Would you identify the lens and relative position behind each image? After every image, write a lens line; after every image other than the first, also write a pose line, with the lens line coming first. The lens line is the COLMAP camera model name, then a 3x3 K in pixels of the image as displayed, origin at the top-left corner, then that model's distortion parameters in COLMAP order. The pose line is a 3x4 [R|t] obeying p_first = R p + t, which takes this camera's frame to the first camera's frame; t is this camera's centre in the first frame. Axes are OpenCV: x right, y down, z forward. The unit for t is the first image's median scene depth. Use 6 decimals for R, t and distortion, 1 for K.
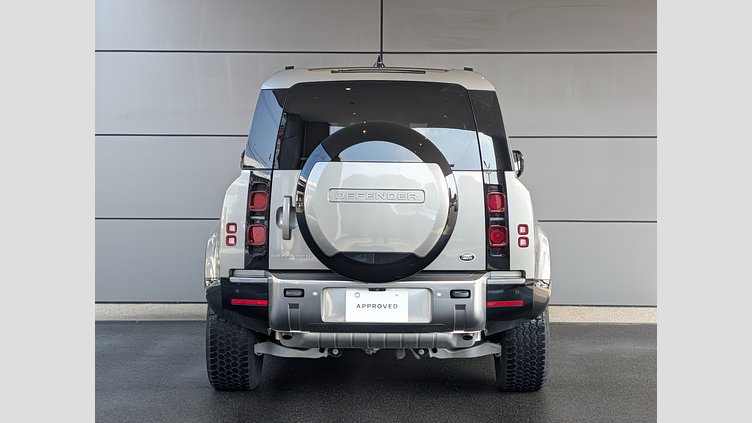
lens RADIAL K [[456.4, 0, 376.2], [0, 456.4, 210.4], [0, 0, 1]] dist [-0.040718, -0.001460]
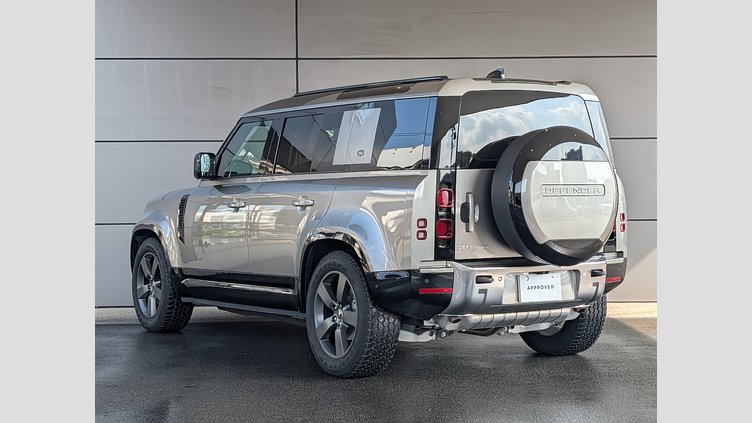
lens RADIAL K [[430.7, 0, 355.8], [0, 430.7, 211.9], [0, 0, 1]] dist [-0.014543, 0.002413]
pose [[0.986256, -0.029854, 0.162506, -0.623688], [0.028708, 0.999544, 0.009393, -0.002937], [-0.162712, -0.004599, 0.986663, 0.010236]]
